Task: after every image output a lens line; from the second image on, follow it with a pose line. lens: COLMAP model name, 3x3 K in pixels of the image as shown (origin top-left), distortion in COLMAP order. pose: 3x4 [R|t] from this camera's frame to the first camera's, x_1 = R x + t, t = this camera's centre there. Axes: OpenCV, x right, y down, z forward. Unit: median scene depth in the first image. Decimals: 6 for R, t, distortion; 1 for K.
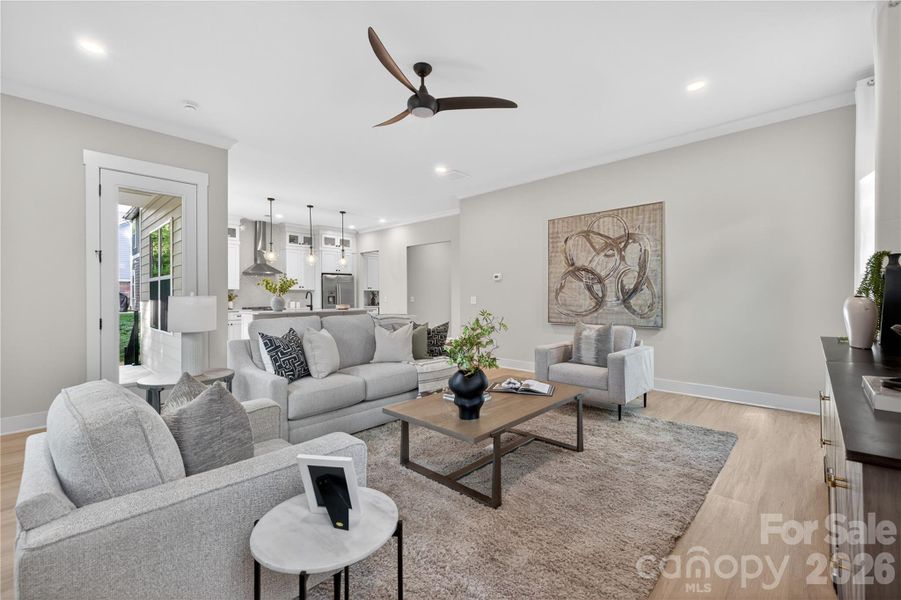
lens RADIAL K [[374.8, 0, 456.9], [0, 374.8, 296.6], [0, 0, 1]] dist [0.002716, -0.000160]
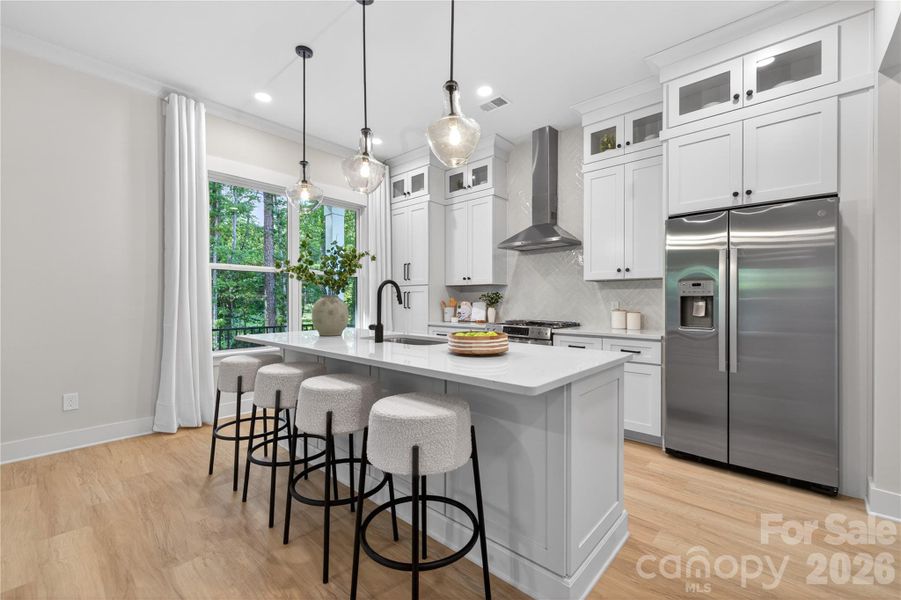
lens RADIAL K [[374.8, 0, 453.7], [0, 374.8, 299.6], [0, 0, 1]] dist [0.002716, -0.000160]
pose [[0.000492, -0.000035, -1.000000, -0.072860], [-0.003961, 0.999992, -0.000037, 0.001814], [0.999992, 0.003961, 0.000492, 0.874333]]
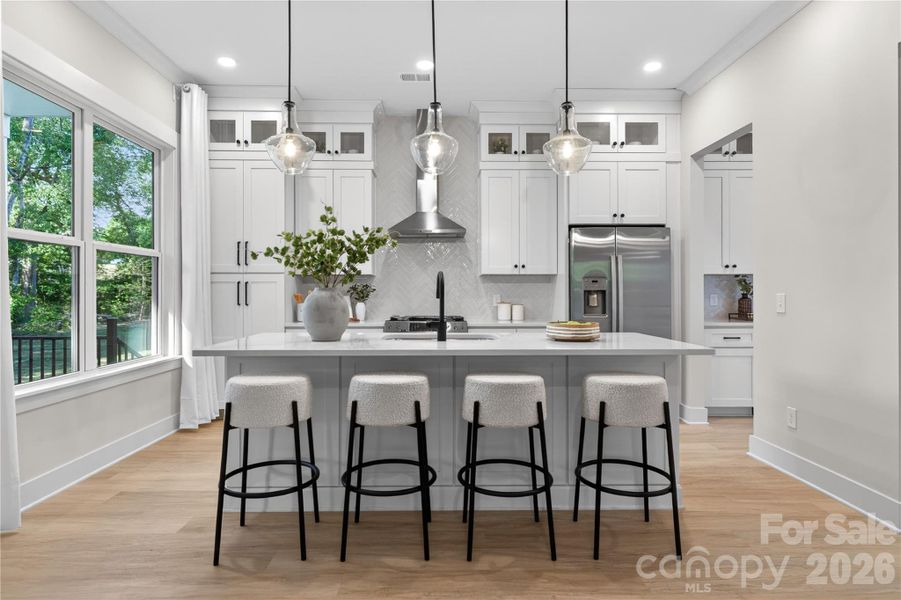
lens RADIAL K [[493.8, 0, 446.8], [0, 493.8, 292.9], [0, 0, 1]] dist [0.003864, -0.001284]
pose [[0.682236, 0.001818, -0.731130, -0.102331], [-0.003213, 0.999995, -0.000512, 0.001594], [0.731125, 0.002698, 0.682238, 0.626413]]
